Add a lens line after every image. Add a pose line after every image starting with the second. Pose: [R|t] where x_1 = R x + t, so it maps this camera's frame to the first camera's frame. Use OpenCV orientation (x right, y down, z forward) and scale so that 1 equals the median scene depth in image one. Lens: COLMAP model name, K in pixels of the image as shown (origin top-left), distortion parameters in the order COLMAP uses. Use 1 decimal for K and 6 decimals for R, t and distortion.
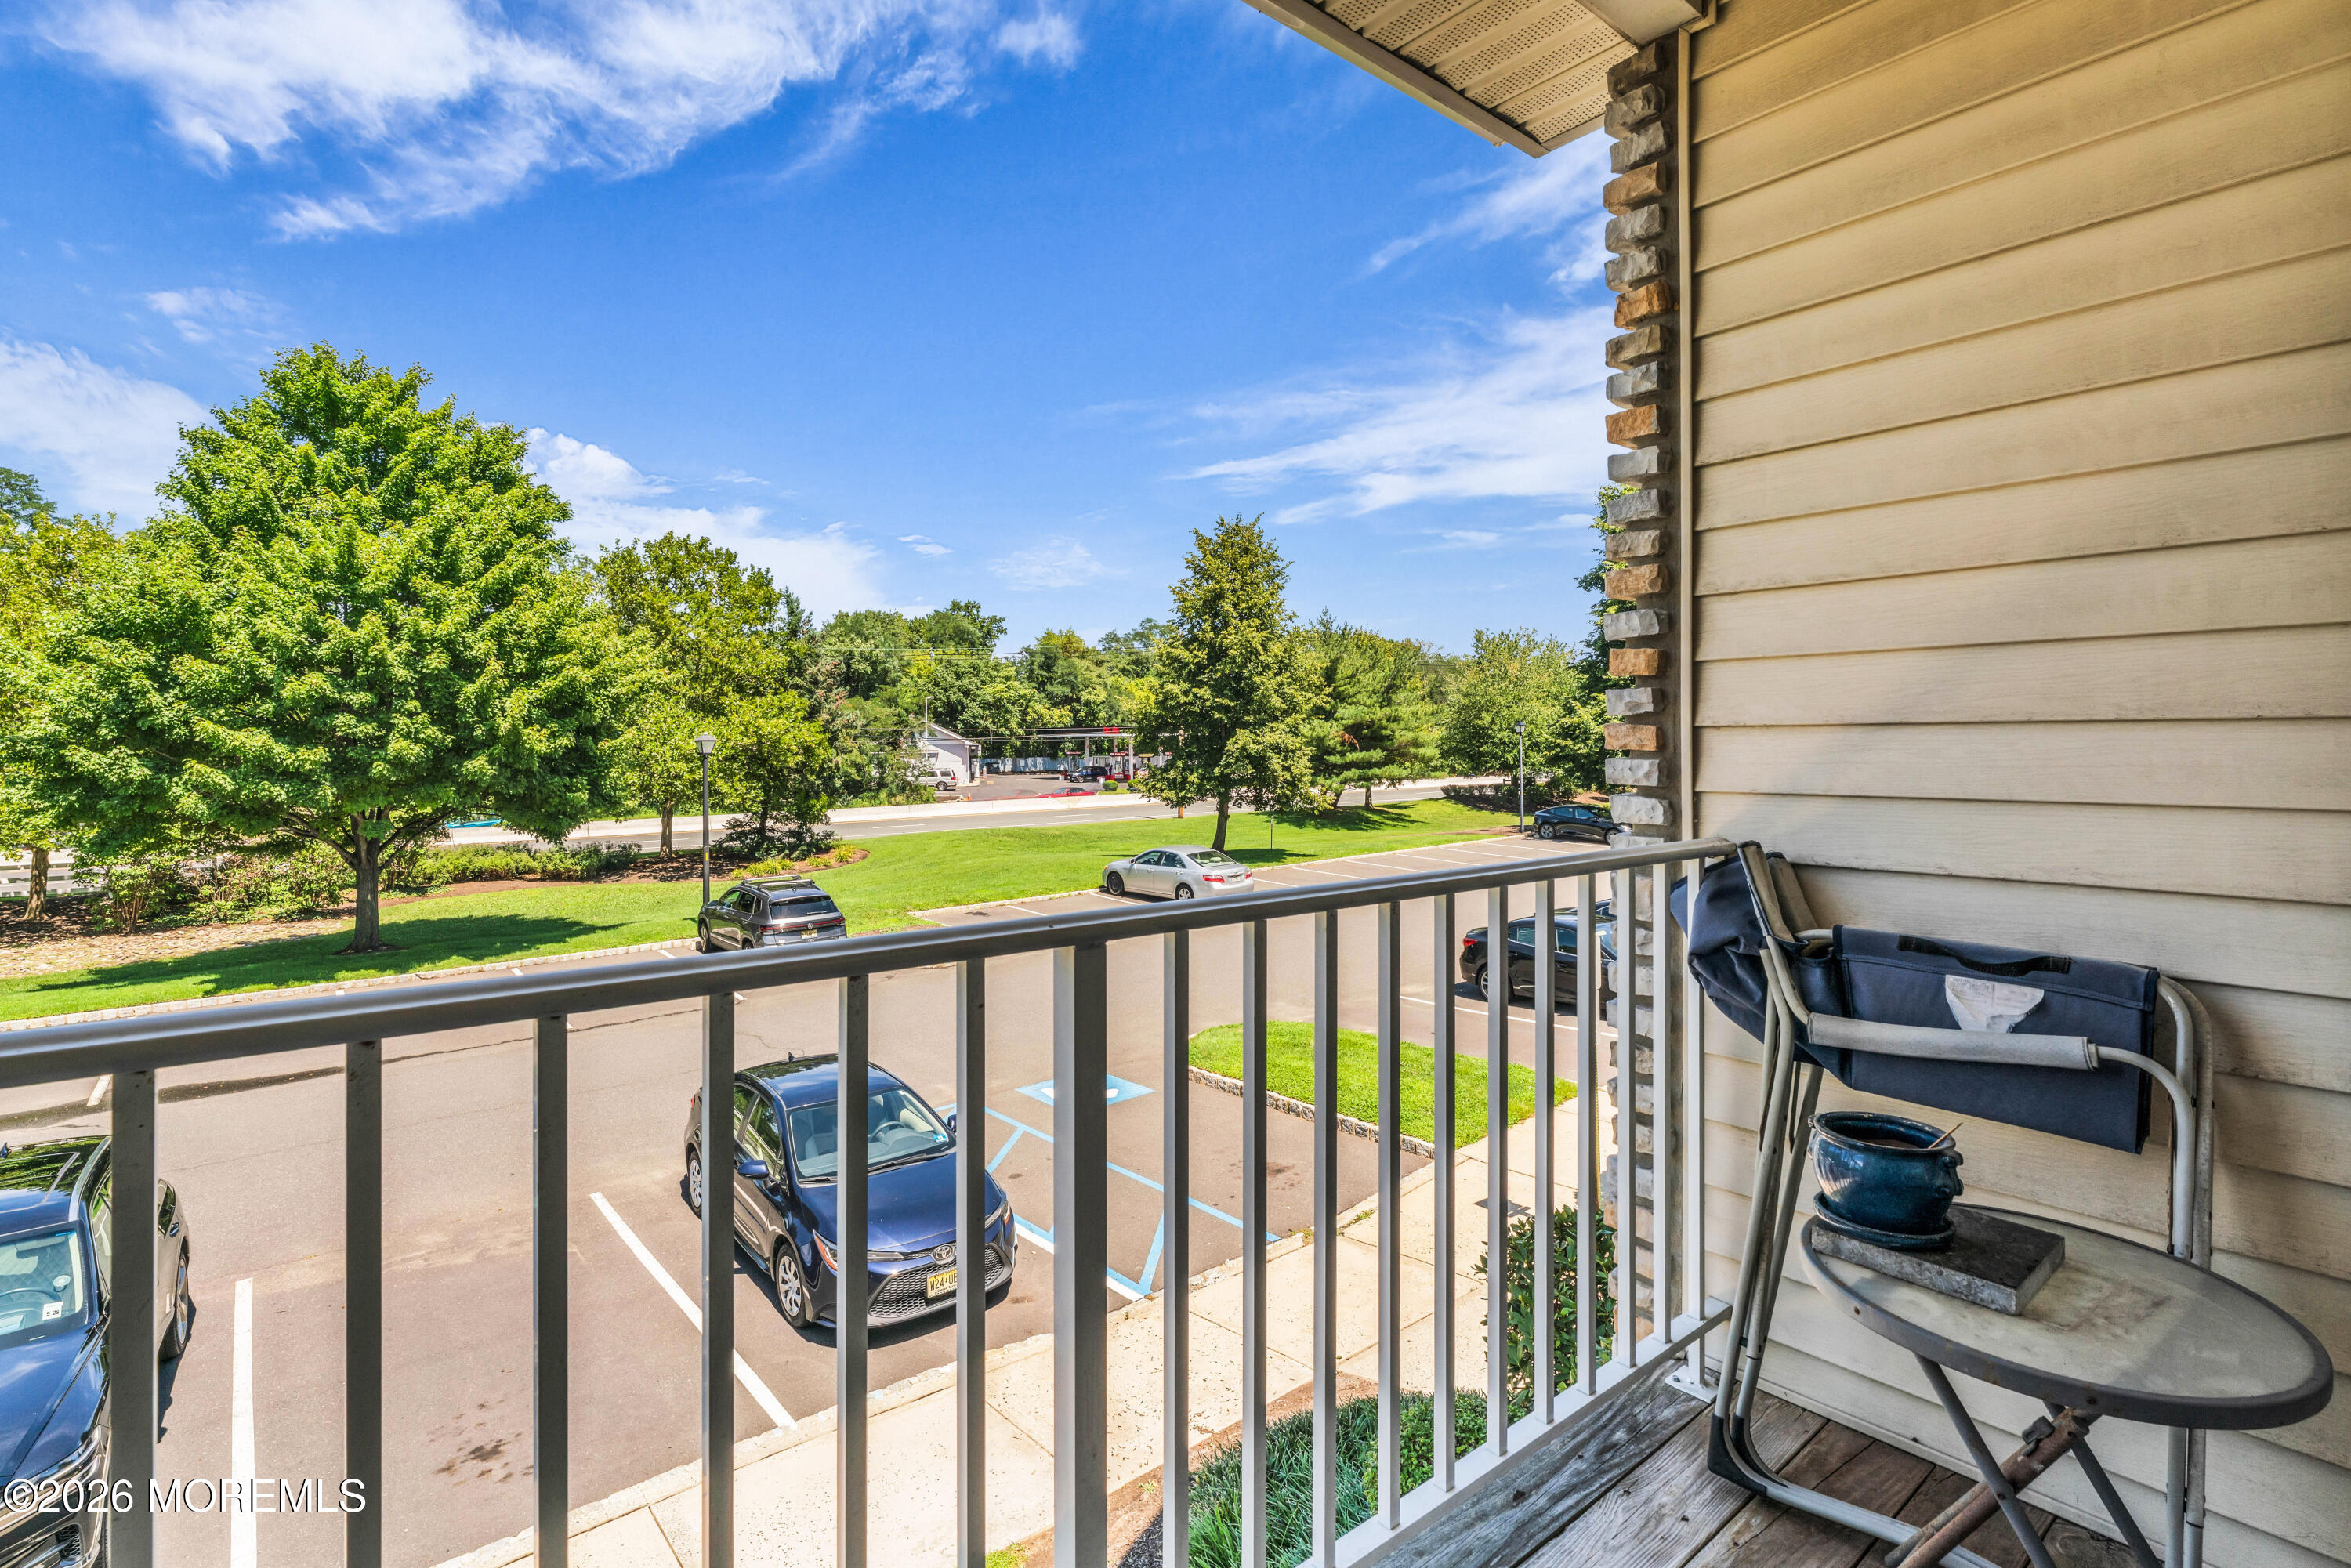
lens RADIAL K [[1065.4, 0, 1171.3], [0, 1065.4, 713.0], [0, 0, 1]] dist [-0.005498, -0.001032]
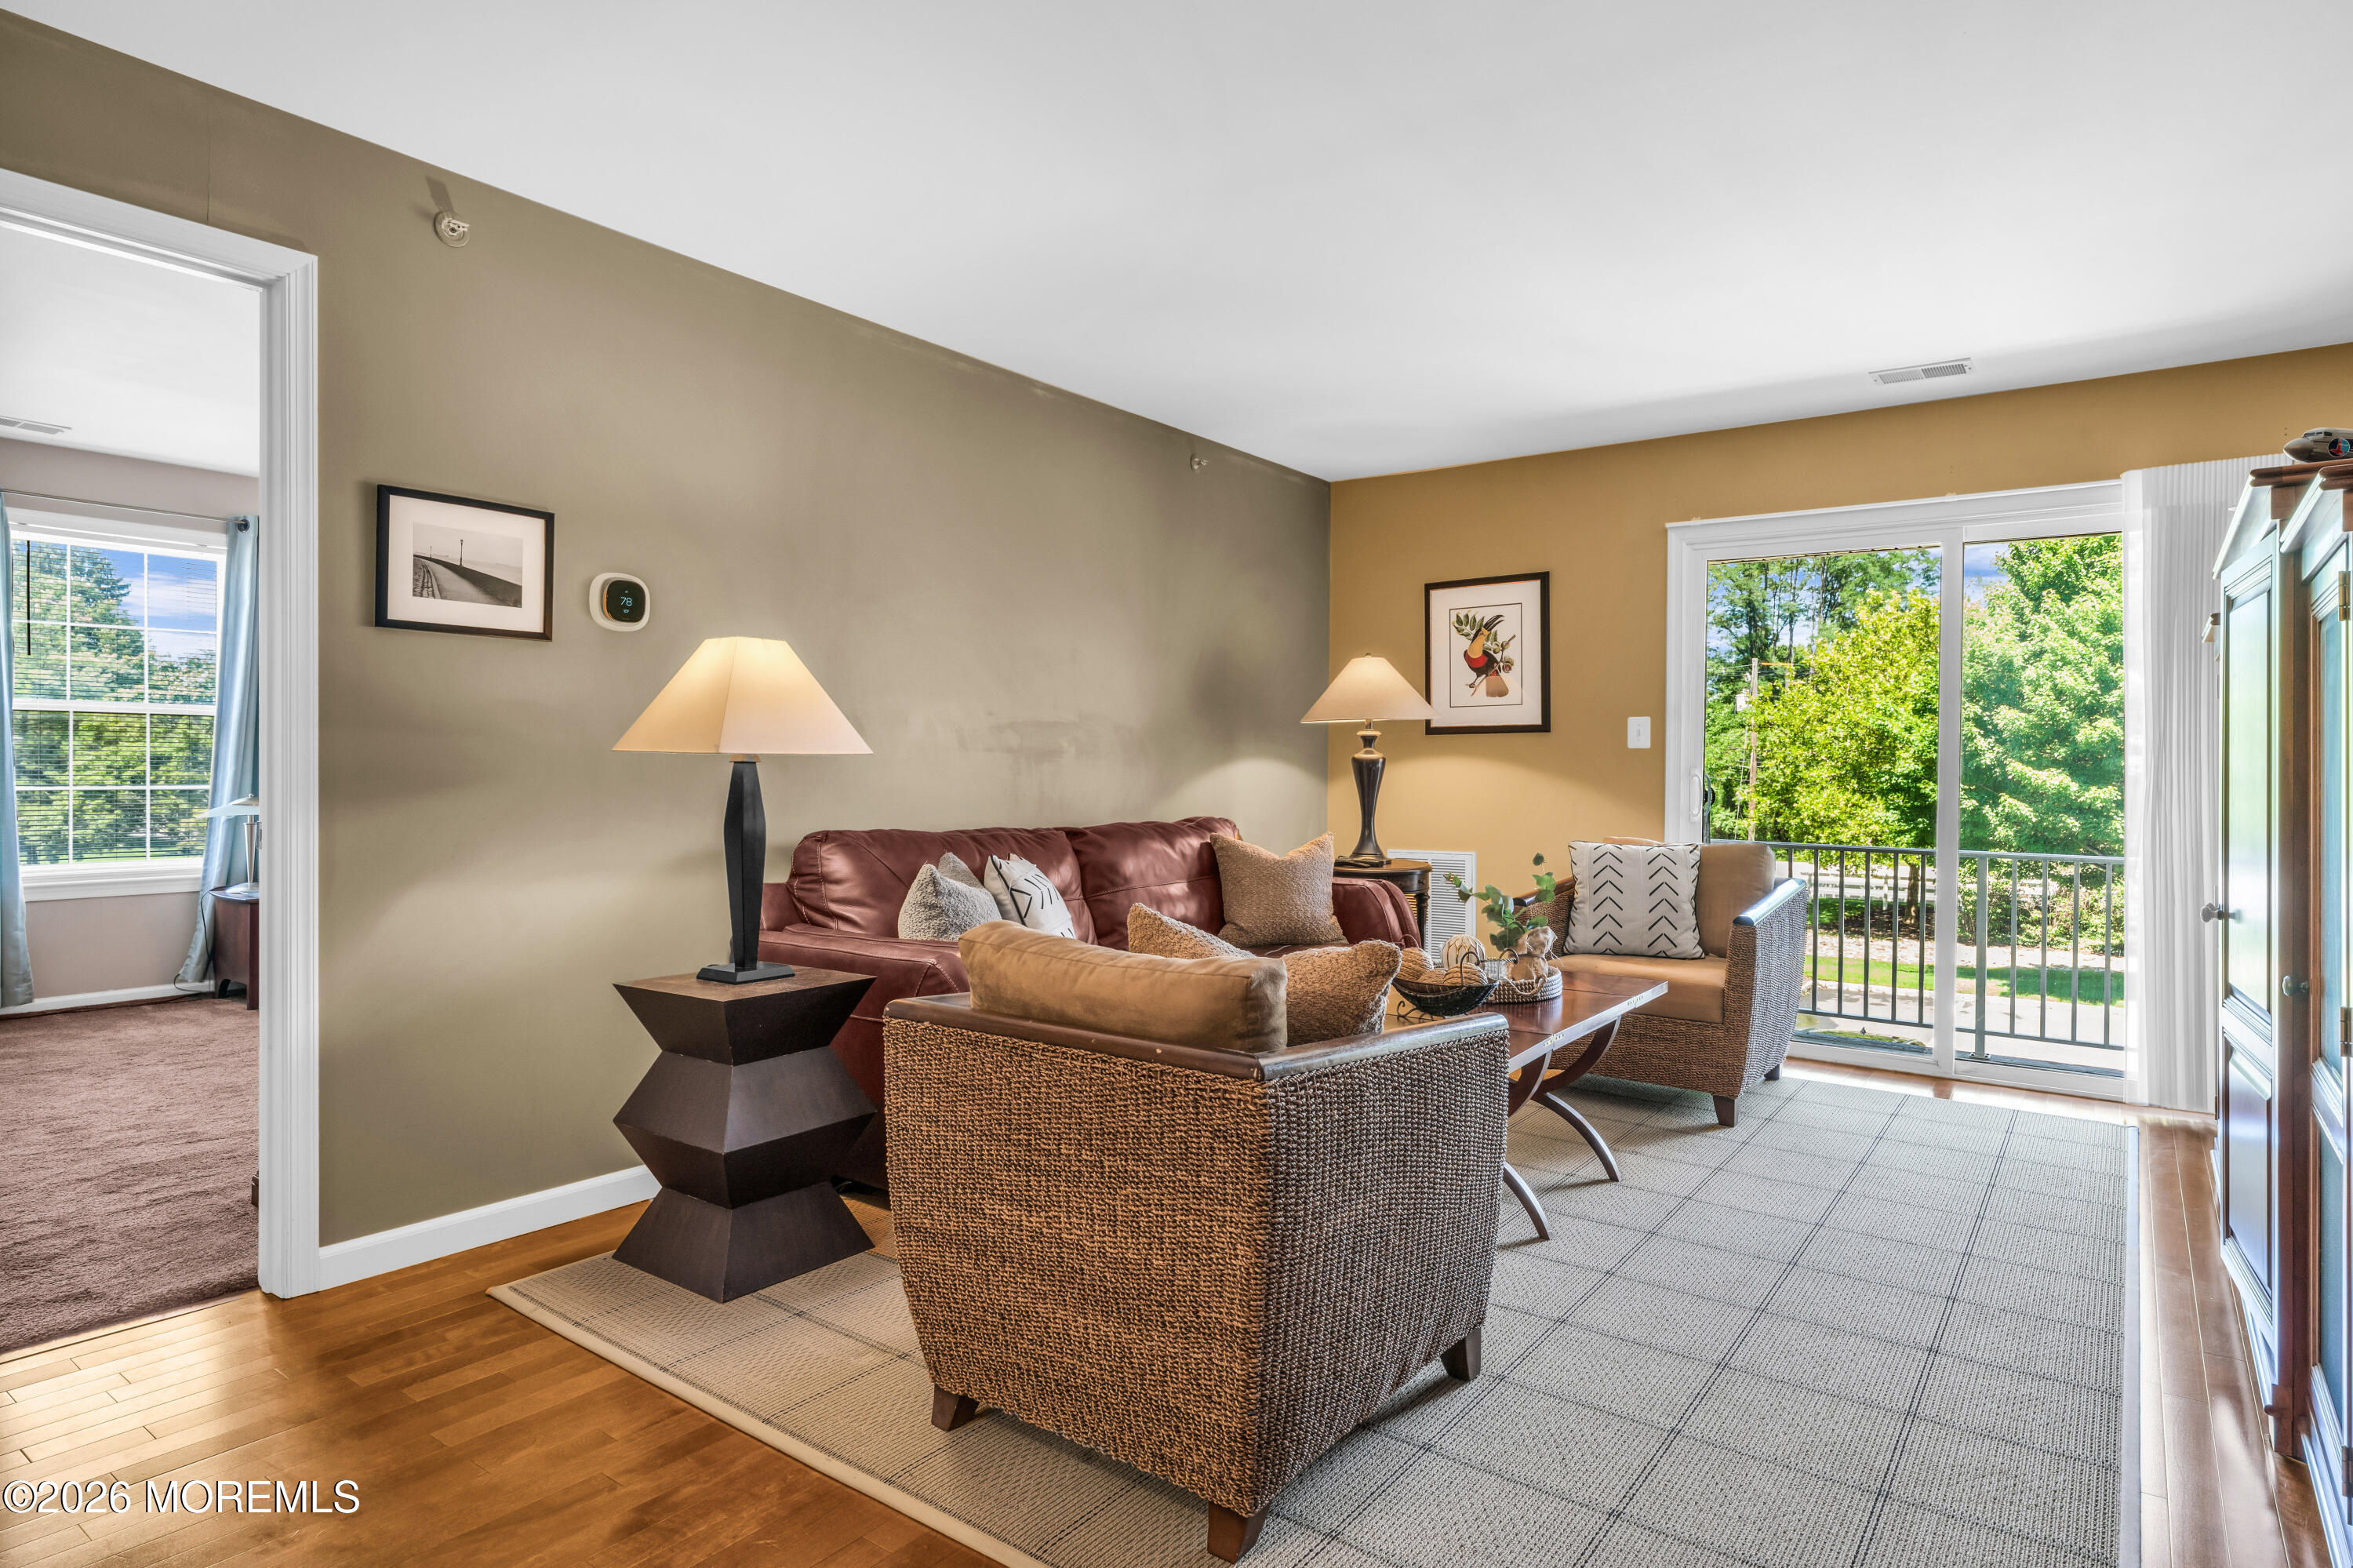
lens RADIAL K [[1298.3, 0, 1155.7], [0, 1298.3, 780.5], [0, 0, 1]] dist [0.009498, 0.002835]
pose [[0.207556, 0.020811, -0.978002, 0.299331], [0.008722, 0.999695, 0.023123, -0.013300], [0.978184, -0.013329, 0.207311, -0.230946]]
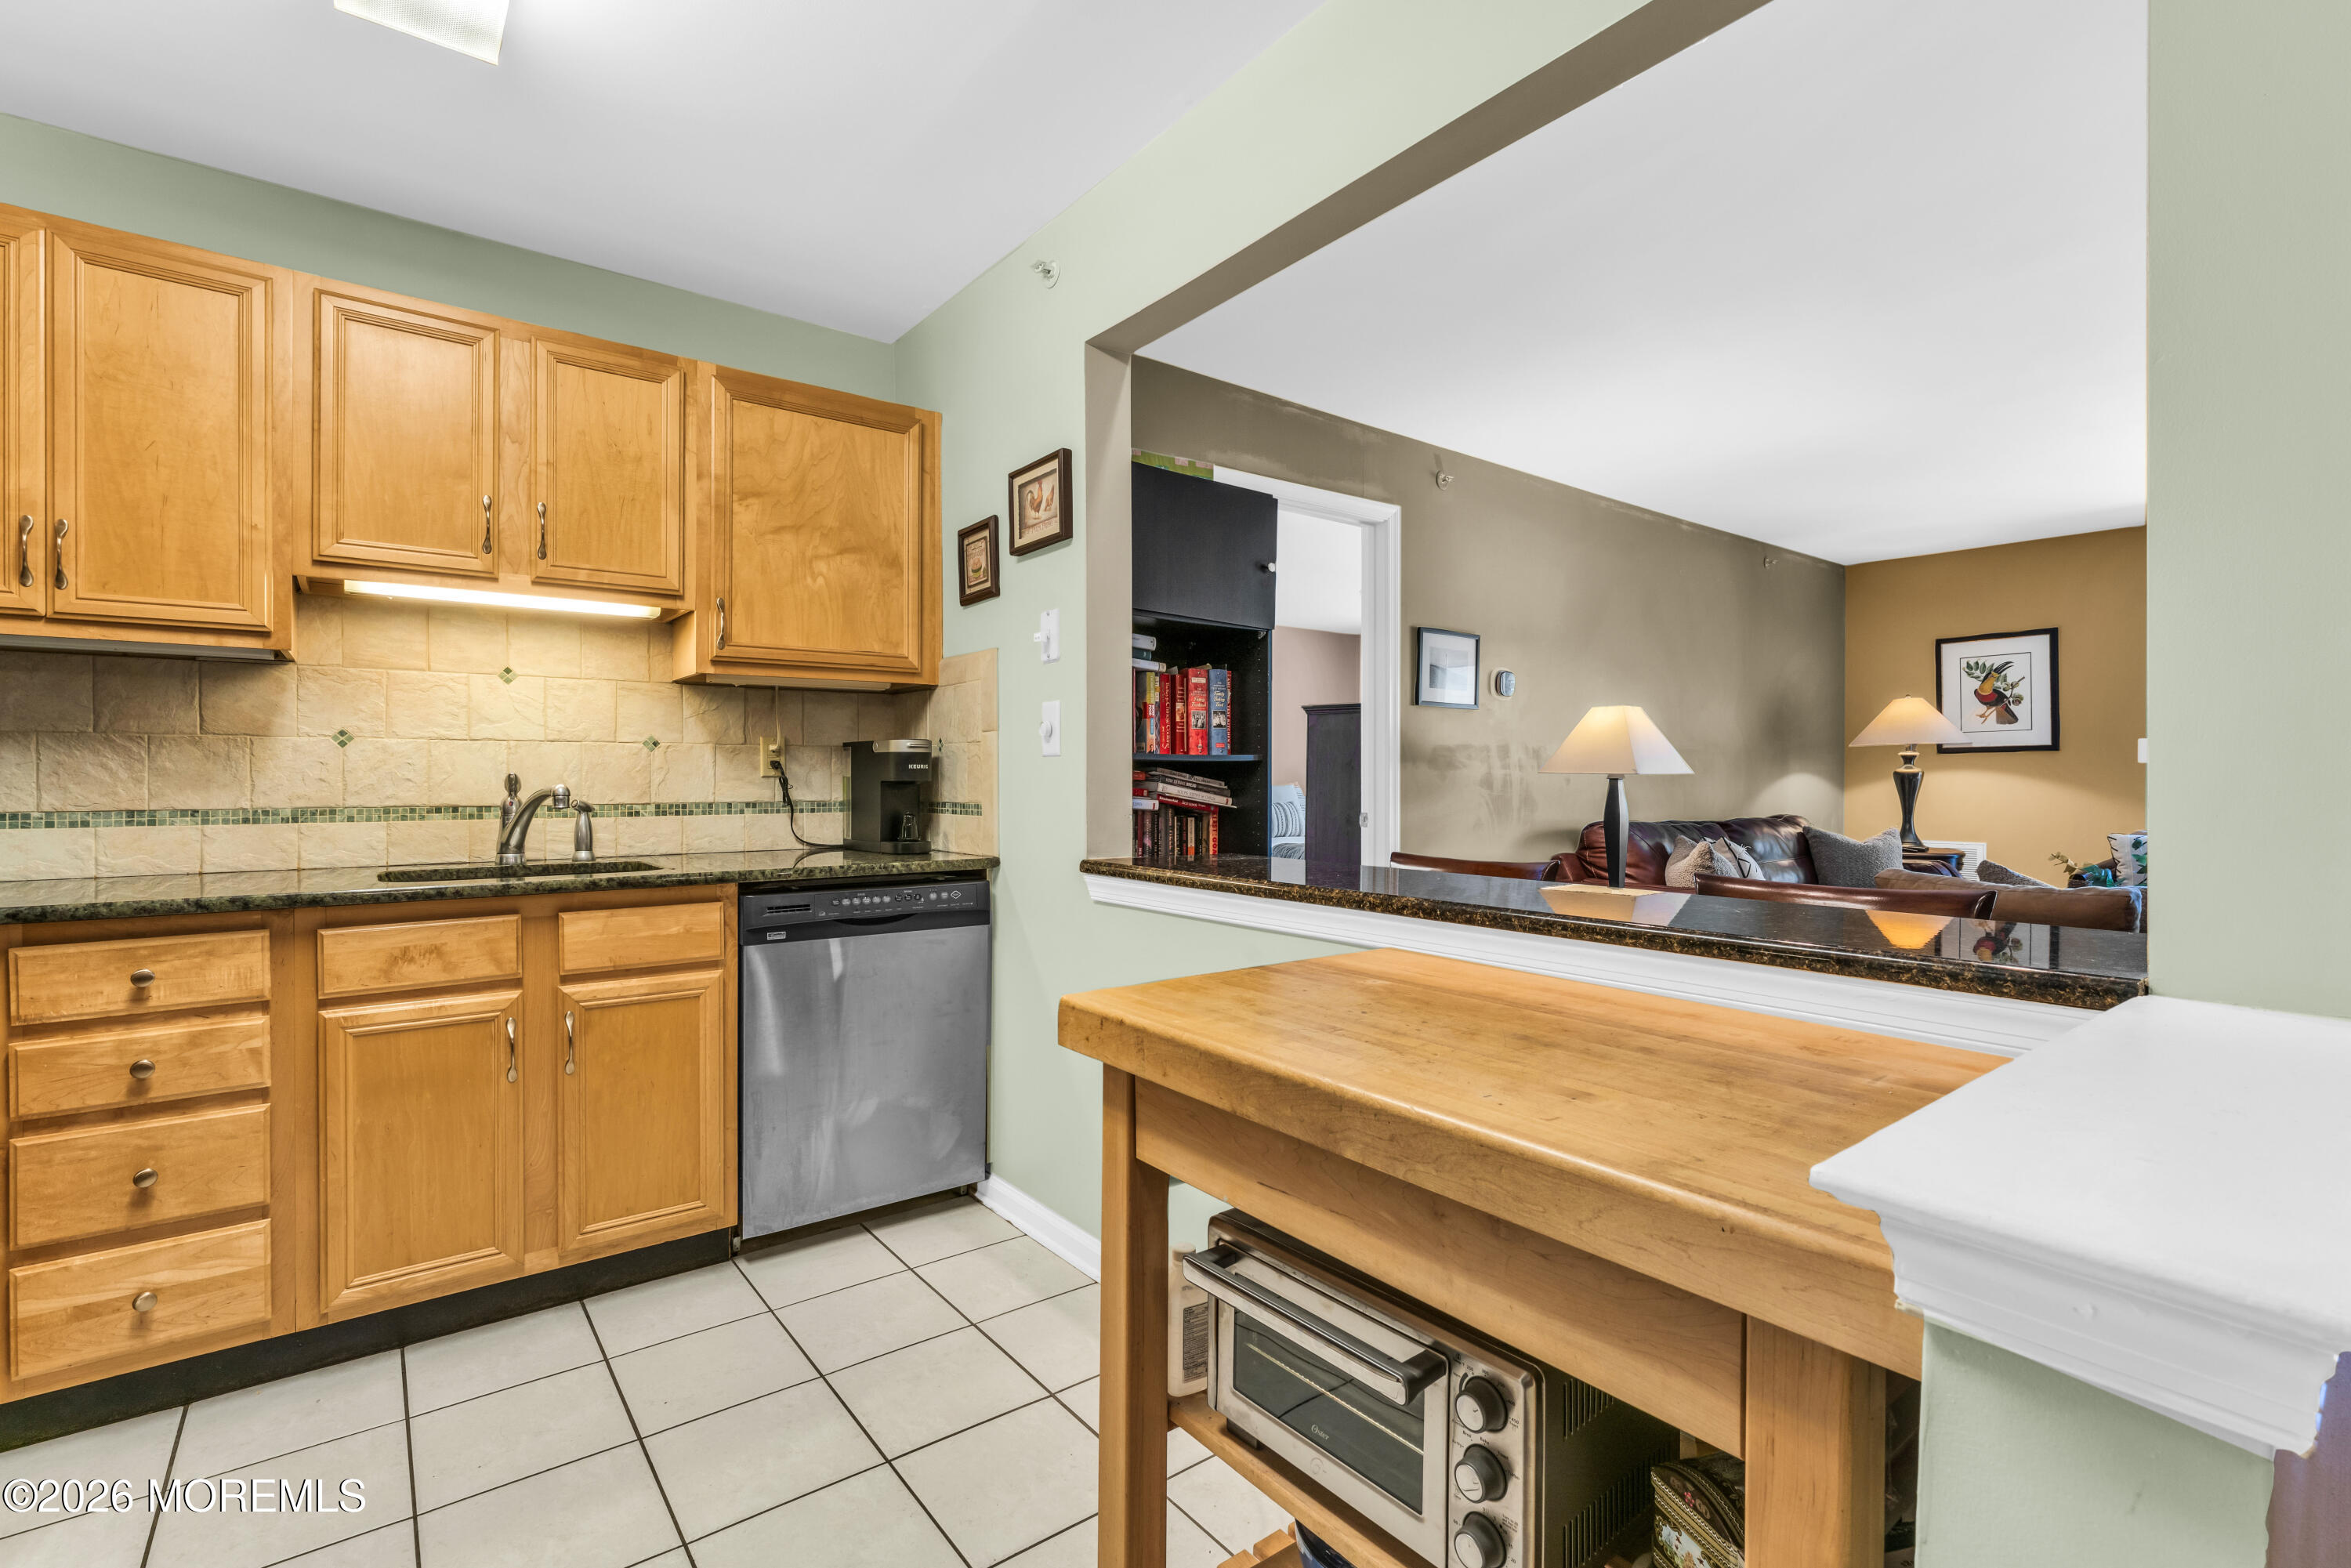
lens RADIAL K [[1063.4, 0, 1172.8], [0, 1063.4, 782.0], [0, 0, 1]] dist [0.000034, -0.000393]
pose [[-0.053702, 0.014115, -0.998457, 0.369321], [0.018046, 0.999750, 0.013163, -0.016712], [0.998394, -0.017312, -0.053943, -0.345193]]
